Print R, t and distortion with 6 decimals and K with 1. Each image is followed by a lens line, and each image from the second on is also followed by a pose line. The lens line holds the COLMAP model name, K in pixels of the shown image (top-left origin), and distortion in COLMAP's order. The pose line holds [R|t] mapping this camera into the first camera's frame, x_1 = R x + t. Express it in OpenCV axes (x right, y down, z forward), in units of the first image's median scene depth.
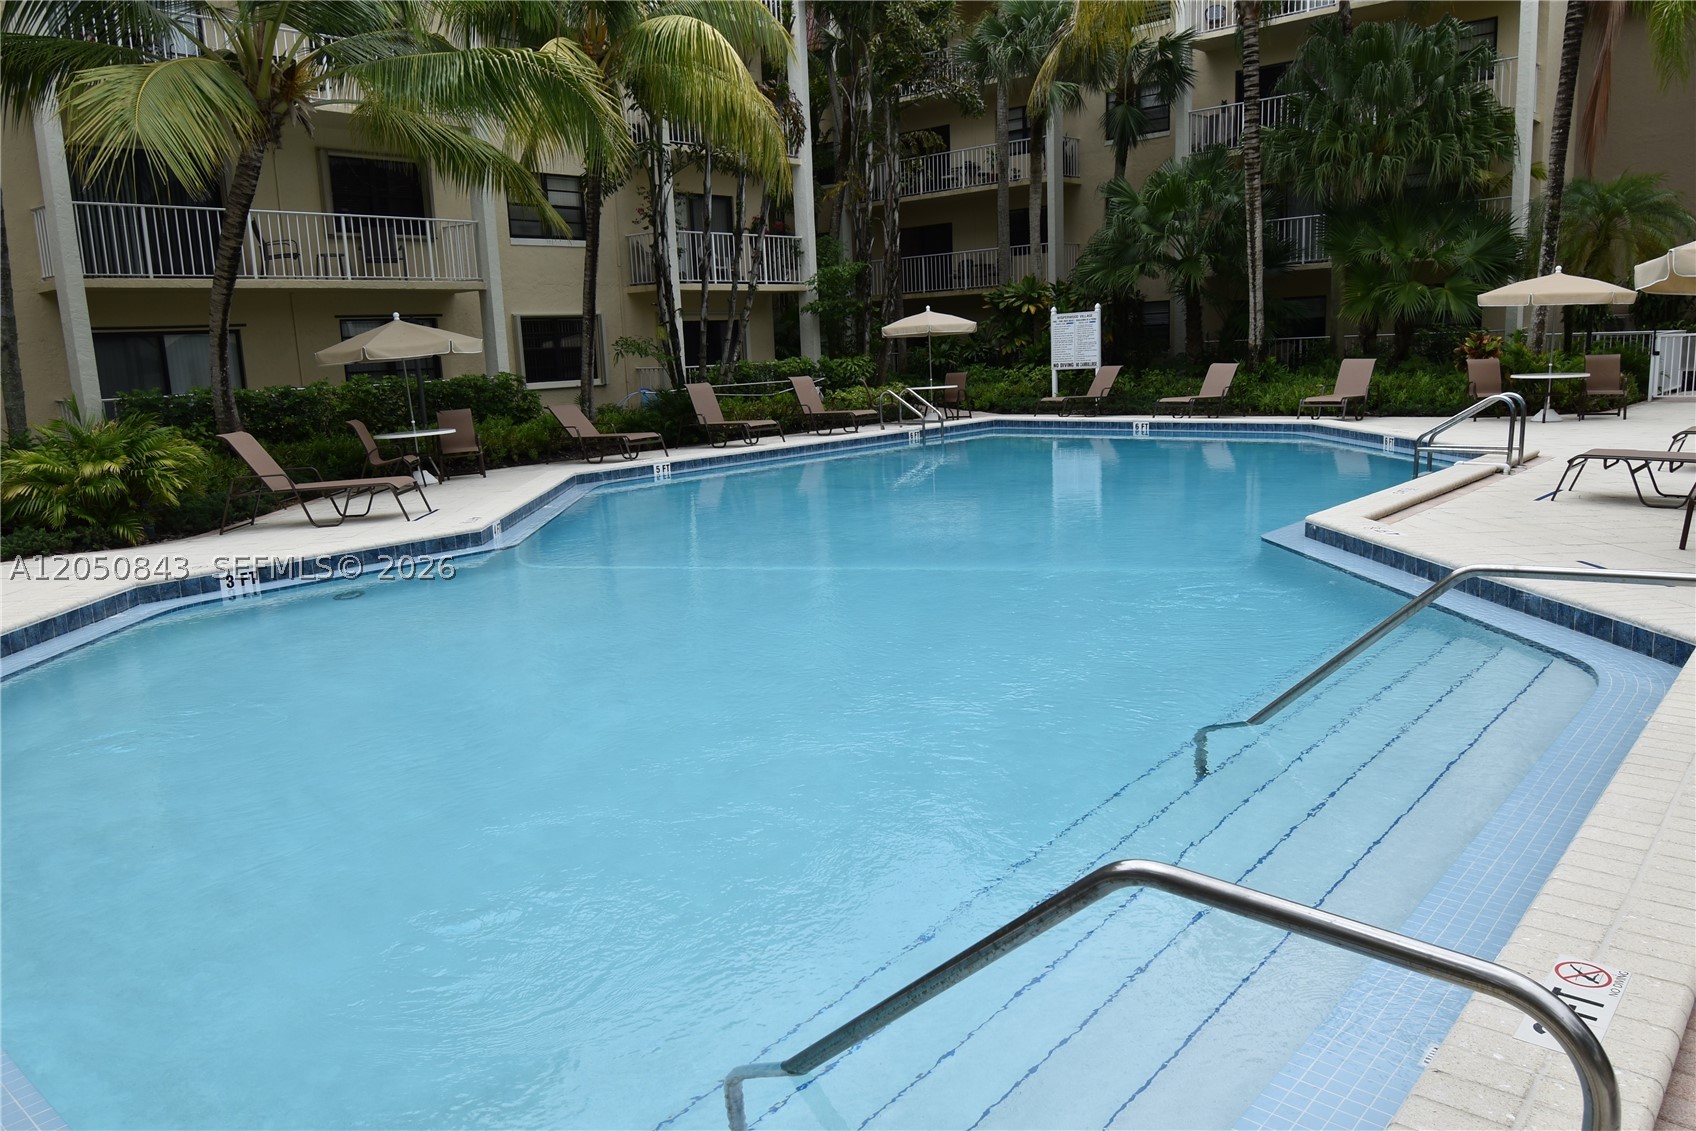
lens RADIAL K [[1218.6, 0, 843.9], [0, 1218.6, 563.6], [0, 0, 1]] dist [0.008723, -0.015479]
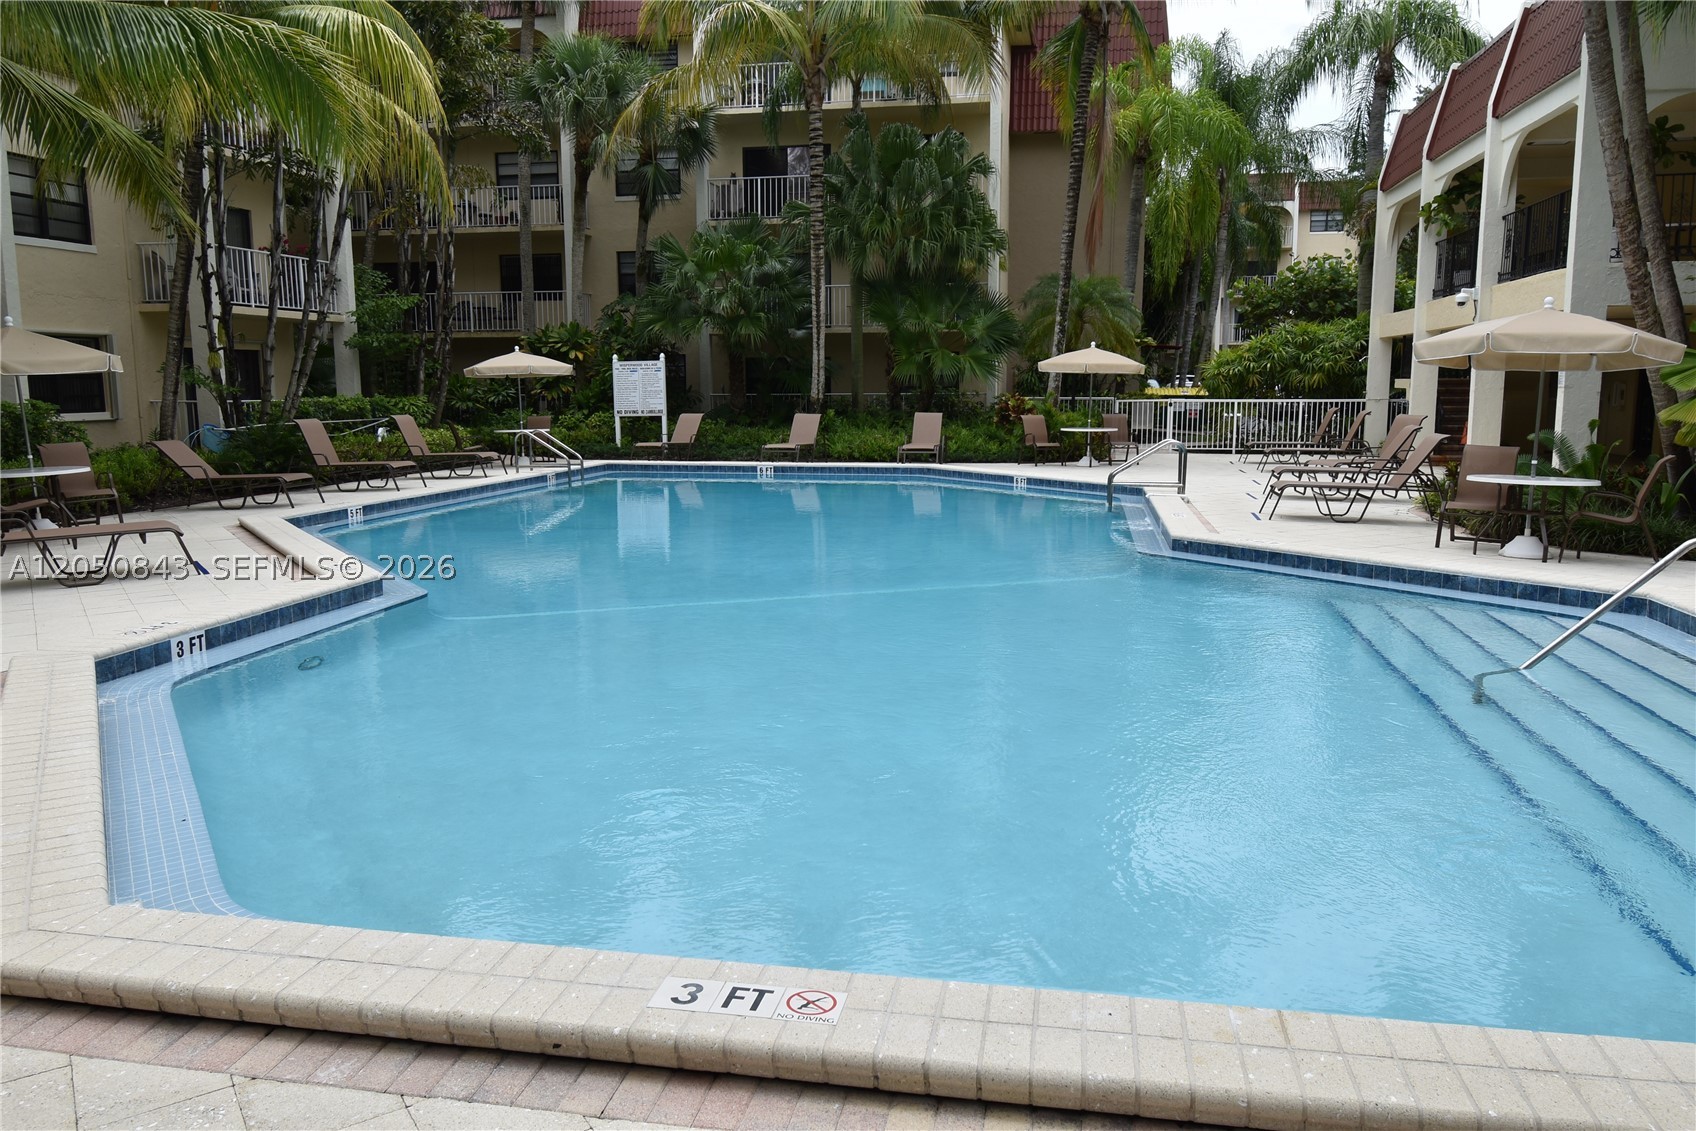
lens RADIAL K [[1218.6, 0, 849.0], [0, 1218.6, 563.6], [0, 0, 1]] dist [0.008723, -0.015479]
pose [[0.863233, -0.034463, 0.503627, -0.199472], [0.056703, 0.997973, -0.028901, 0.002797], [-0.501610, 0.053505, 0.863437, 0.046610]]
